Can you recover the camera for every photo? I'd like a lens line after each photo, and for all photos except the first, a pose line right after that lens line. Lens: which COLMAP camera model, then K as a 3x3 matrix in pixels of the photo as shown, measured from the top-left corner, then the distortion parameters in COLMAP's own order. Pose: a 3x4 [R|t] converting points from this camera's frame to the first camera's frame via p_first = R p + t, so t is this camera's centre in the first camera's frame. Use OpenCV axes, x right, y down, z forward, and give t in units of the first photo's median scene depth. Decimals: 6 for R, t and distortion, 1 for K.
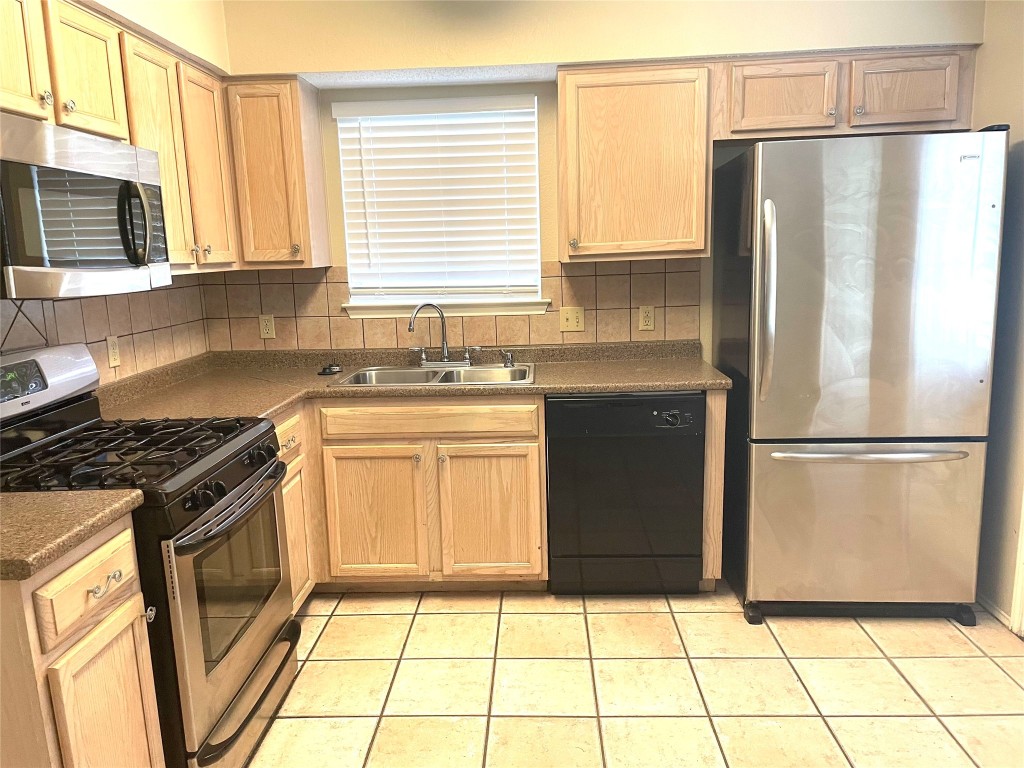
lens RADIAL K [[768.9, 0, 514.5], [0, 768.9, 393.5], [0, 0, 1]] dist [0.073686, -0.111629]
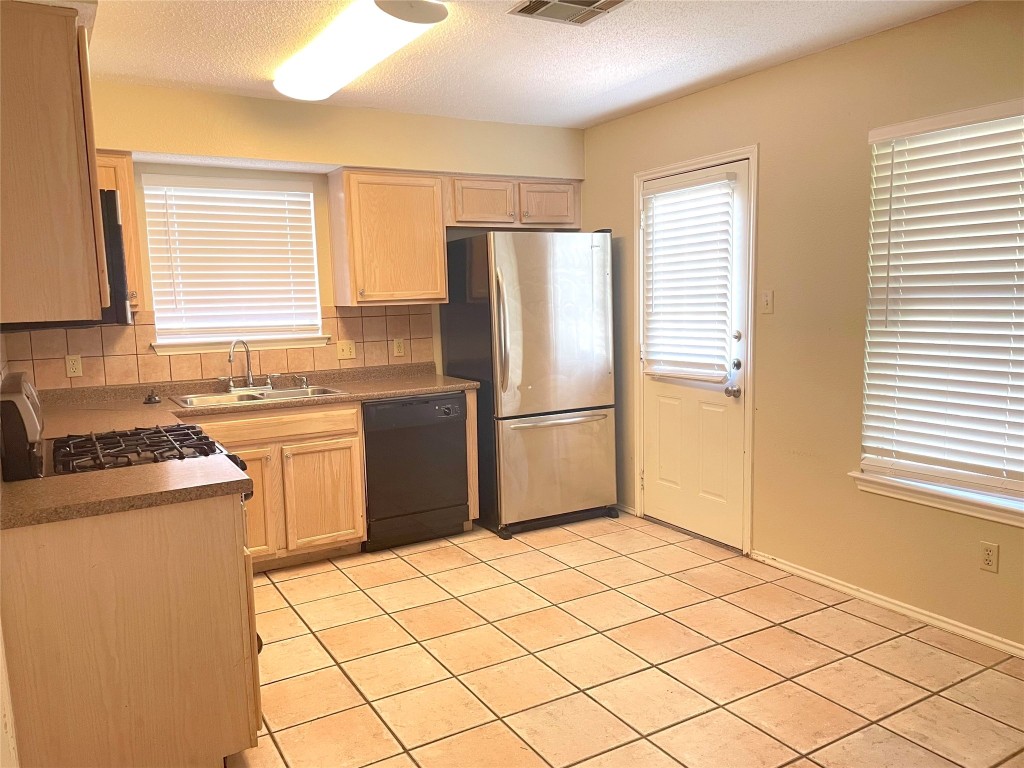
lens RADIAL K [[768.9, 0, 514.5], [0, 768.9, 393.5], [0, 0, 1]] dist [0.073686, -0.111629]
pose [[0.833501, -0.062523, 0.548969, -0.469079], [0.103517, 0.993654, -0.044002, 0.074374], [-0.542734, 0.093503, 0.834684, -0.286351]]
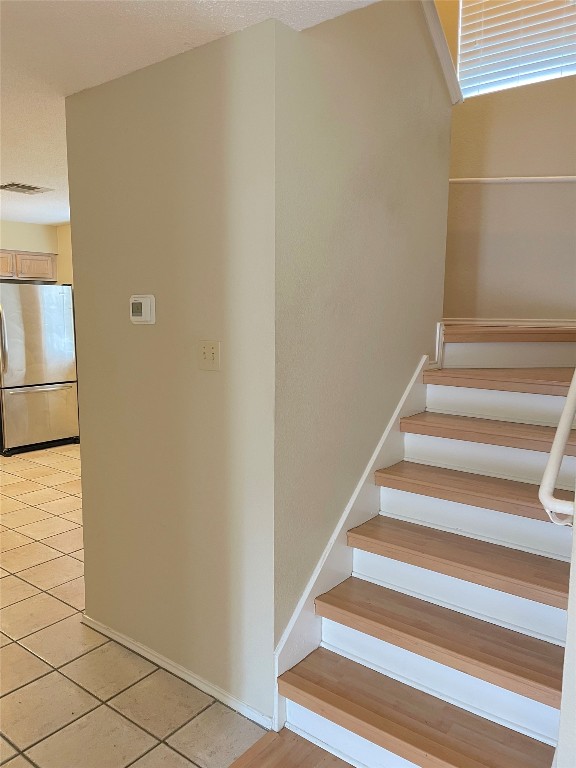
lens RADIAL K [[576.7, 0, 288.0], [0, 576.7, 384.0], [0, 0, 1]] dist [0.073686, -0.111629]
pose [[0.576978, -0.073078, 0.813484, -0.727003], [0.127783, 0.991801, -0.001536, 0.161933], [-0.806702, 0.104836, 0.581586, -0.943455]]
